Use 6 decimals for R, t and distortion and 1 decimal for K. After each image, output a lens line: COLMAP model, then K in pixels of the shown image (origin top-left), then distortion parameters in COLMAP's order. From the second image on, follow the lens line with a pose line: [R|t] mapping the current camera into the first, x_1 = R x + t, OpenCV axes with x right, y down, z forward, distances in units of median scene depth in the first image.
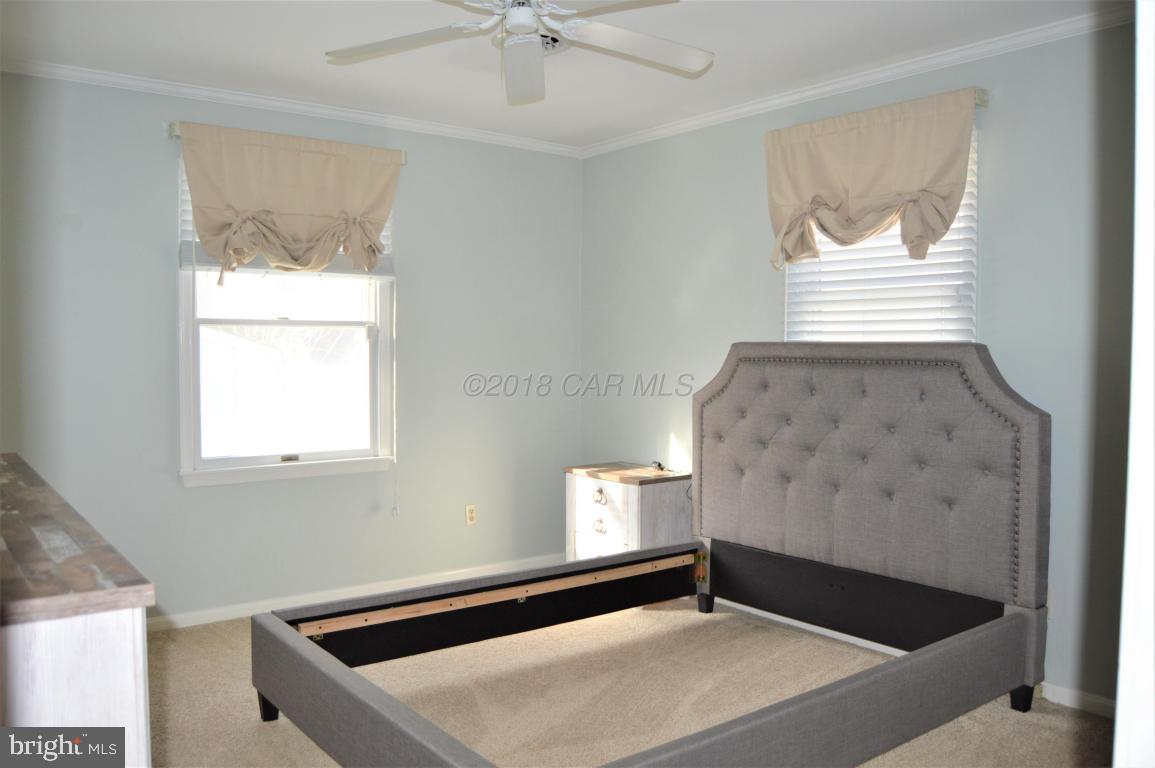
lens RADIAL K [[915.1, 0, 577.5], [0, 915.1, 384.0], [0, 0, 1]] dist [-0.087745, 0.007585]
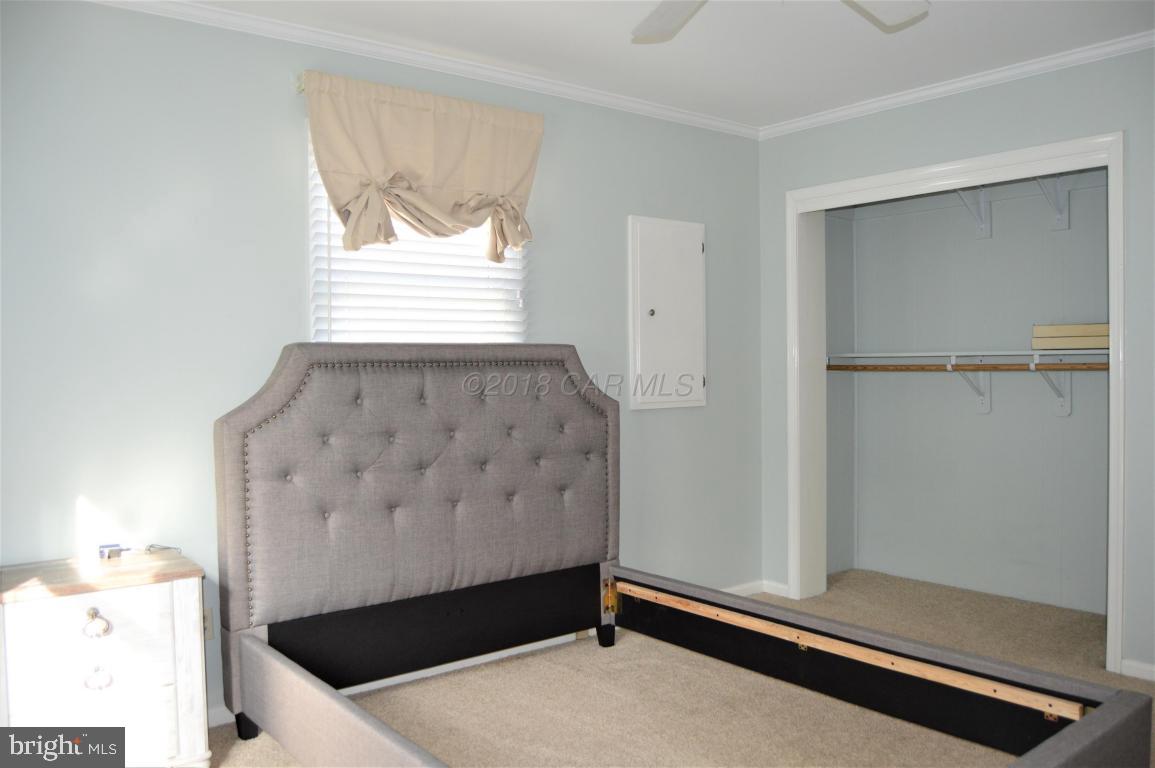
lens RADIAL K [[915.1, 0, 577.5], [0, 915.1, 384.0], [0, 0, 1]] dist [-0.087745, 0.007585]
pose [[-0.012299, -0.026415, 0.999575, -0.608180], [0.052932, 0.998232, 0.027030, -0.022349], [-0.998522, 0.053241, -0.010879, 0.859600]]
